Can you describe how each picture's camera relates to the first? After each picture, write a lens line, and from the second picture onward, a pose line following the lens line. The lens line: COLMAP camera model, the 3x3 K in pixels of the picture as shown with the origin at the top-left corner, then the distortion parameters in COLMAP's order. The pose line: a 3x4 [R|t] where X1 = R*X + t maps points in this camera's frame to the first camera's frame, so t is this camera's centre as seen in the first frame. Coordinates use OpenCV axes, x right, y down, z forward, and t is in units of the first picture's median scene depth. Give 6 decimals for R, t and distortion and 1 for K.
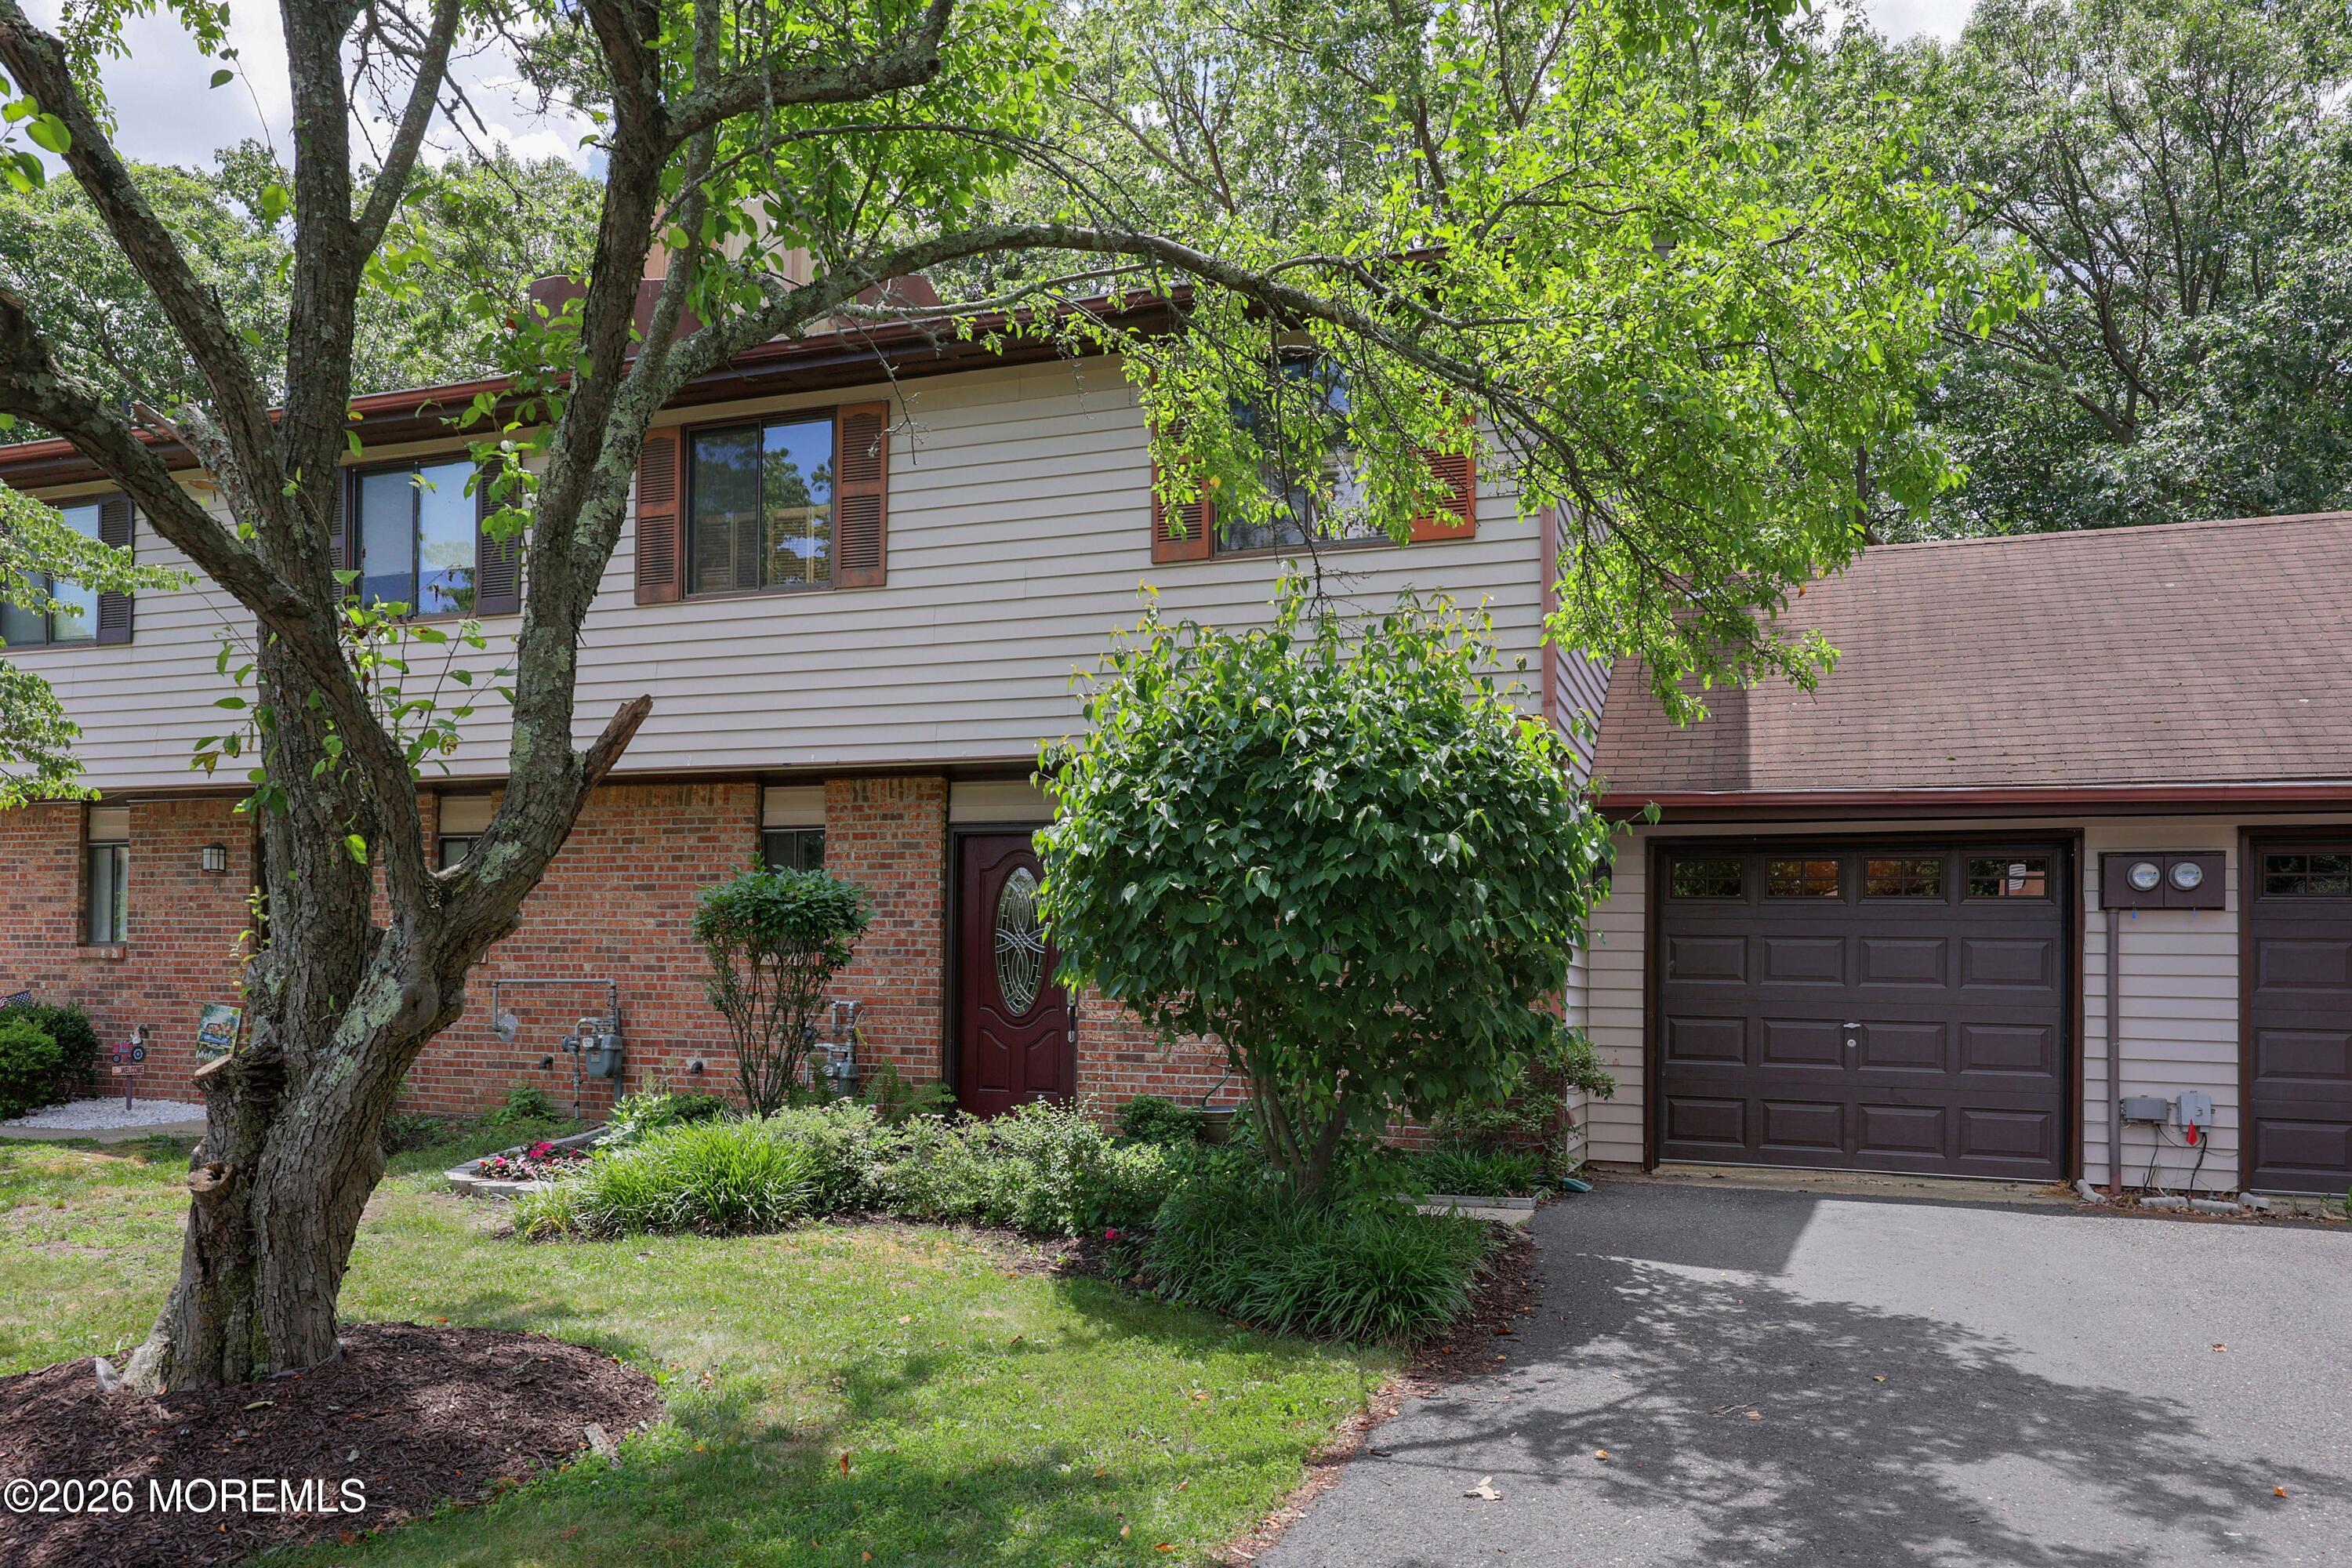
lens RADIAL K [[1638.6, 0, 1177.7], [0, 1638.6, 770.2], [0, 0, 1]] dist [0.005214, 0.000238]
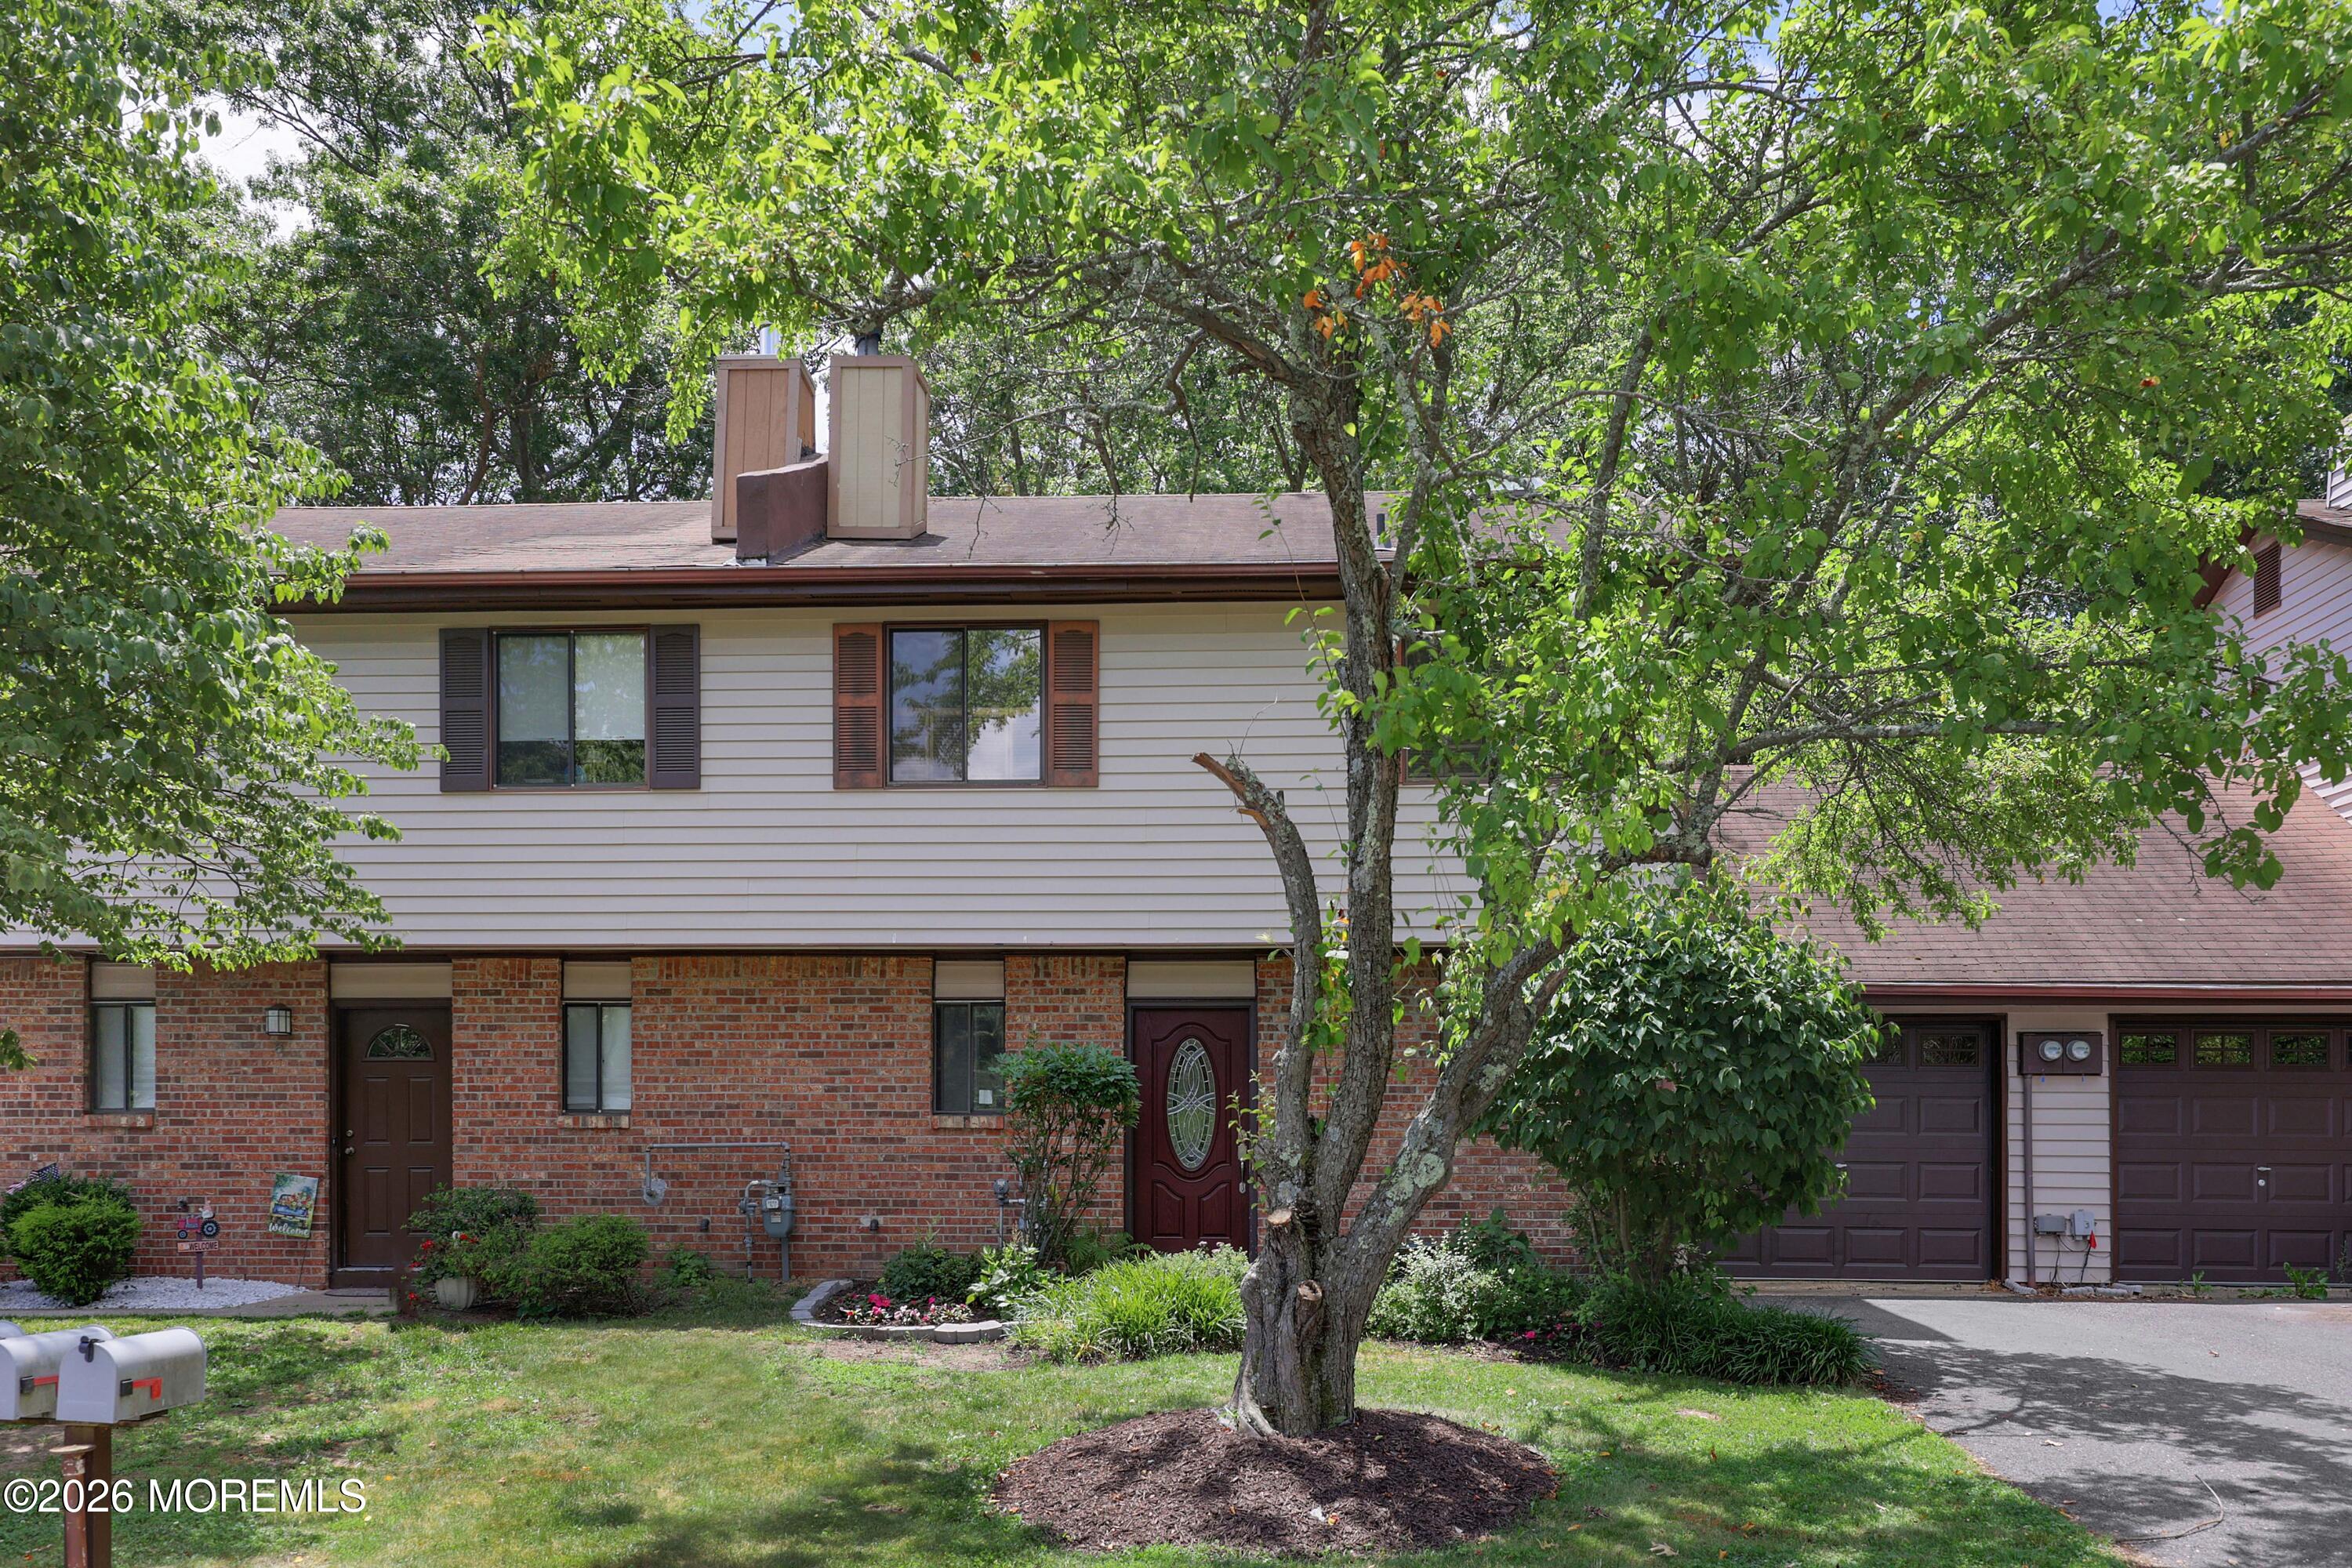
lens RADIAL K [[1888.4, 0, 1174.1], [0, 1888.4, 799.6], [0, 0, 1]] dist [0.003347, -0.010580]
pose [[0.954306, 0.039486, 0.296210, -0.565727], [-0.026630, 0.998525, -0.047312, -0.048670], [-0.297641, 0.037262, 0.953950, -0.276033]]
